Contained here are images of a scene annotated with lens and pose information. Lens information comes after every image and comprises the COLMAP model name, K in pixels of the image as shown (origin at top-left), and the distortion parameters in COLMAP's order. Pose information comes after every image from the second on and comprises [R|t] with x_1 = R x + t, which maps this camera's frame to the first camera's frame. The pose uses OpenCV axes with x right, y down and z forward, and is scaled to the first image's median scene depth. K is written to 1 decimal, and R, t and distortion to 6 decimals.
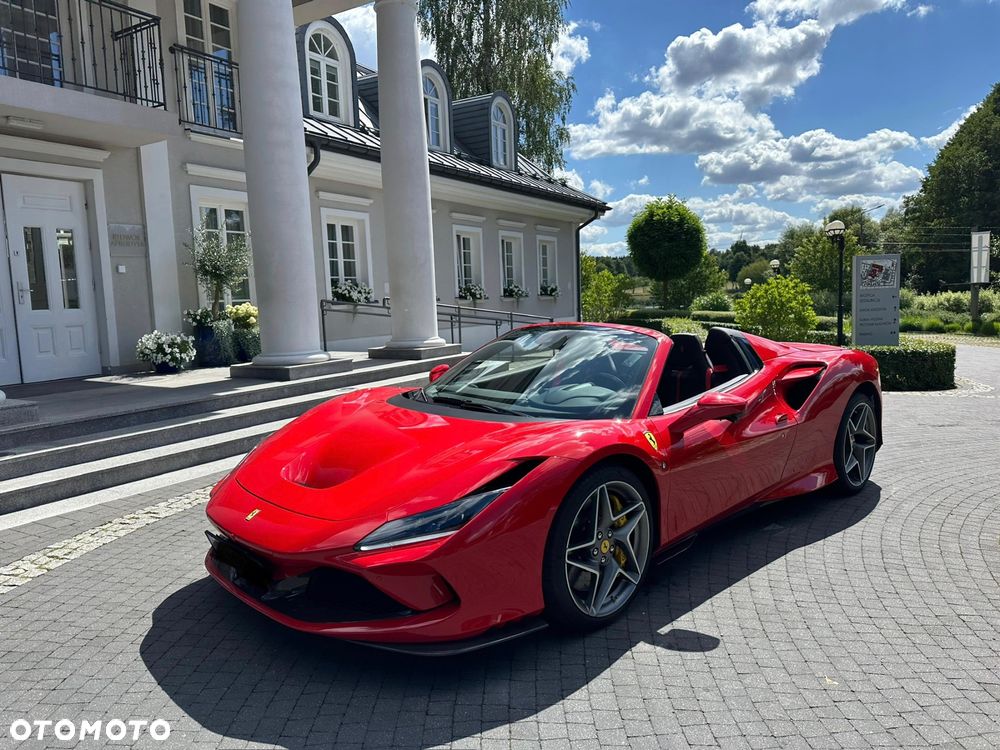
lens RADIAL K [[718.0, 0, 494.7], [0, 718.0, 393.8], [0, 0, 1]] dist [0.002001, -0.007117]
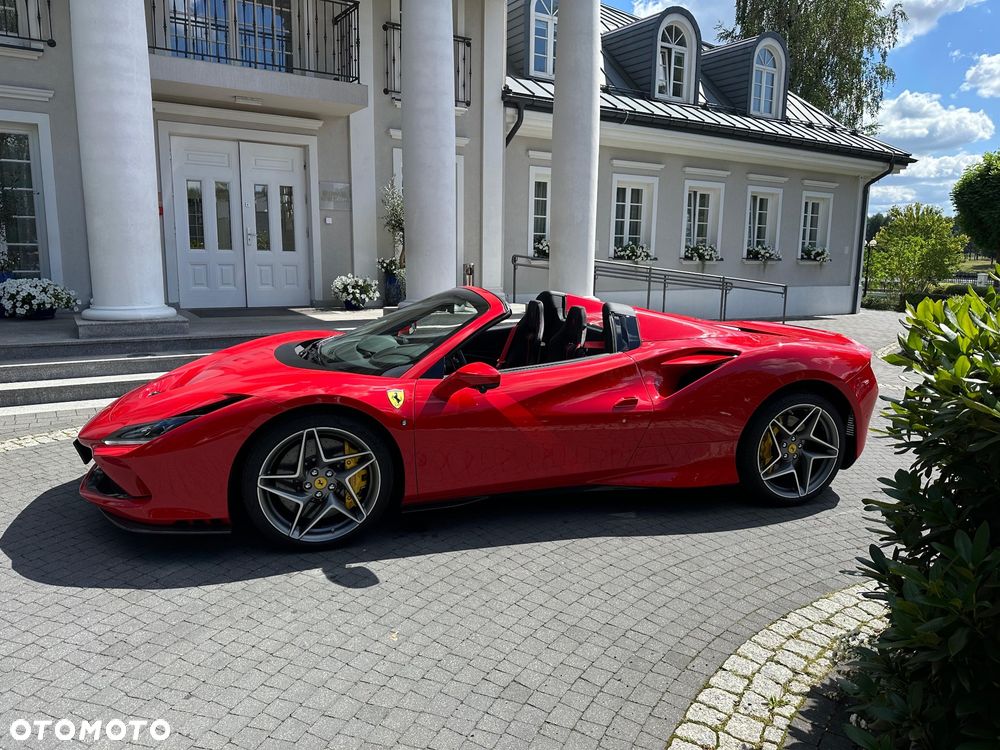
lens RADIAL K [[721.3, 0, 502.4], [0, 721.3, 381.3], [0, 0, 1]] dist [0.084722, -0.128168]
pose [[0.885751, 0.123021, -0.447561, 0.318649], [-0.104021, 0.992323, 0.066896, -0.017484], [0.452355, -0.012697, 0.891748, 0.039368]]
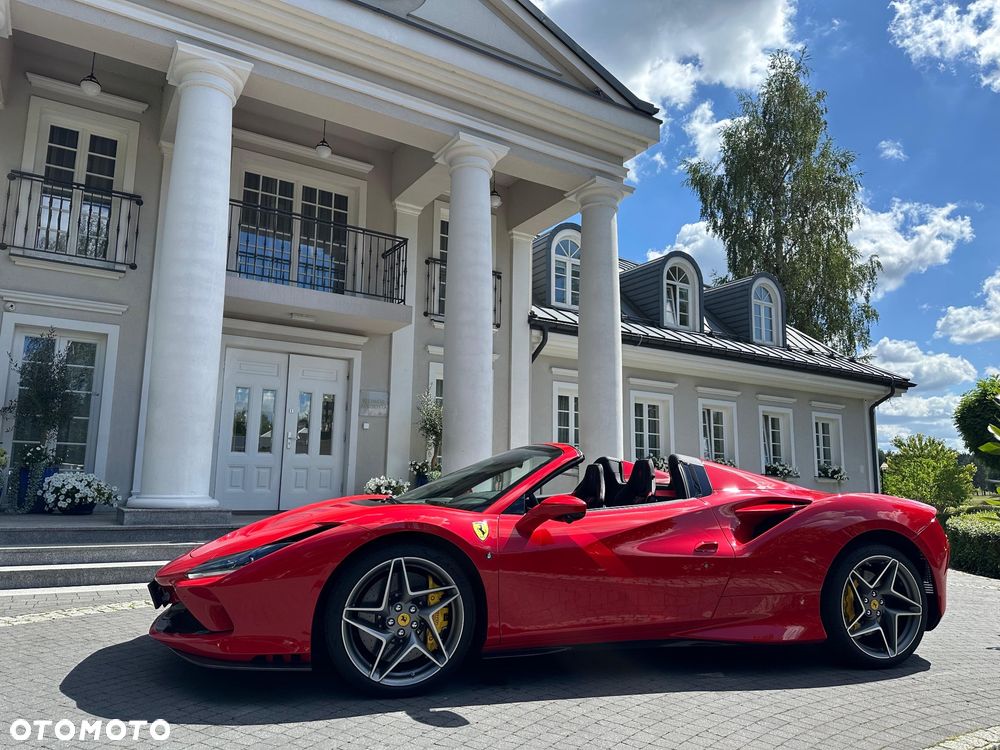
lens RADIAL K [[725.3, 0, 500.0], [0, 725.3, 375.0], [0, 0, 1]] dist [0.103091, -0.176465]
pose [[0.884090, -0.029867, -0.466362, 0.287626], [-0.107149, 0.958414, -0.264502, 0.053808], [0.454868, 0.283814, 0.844124, 0.002509]]
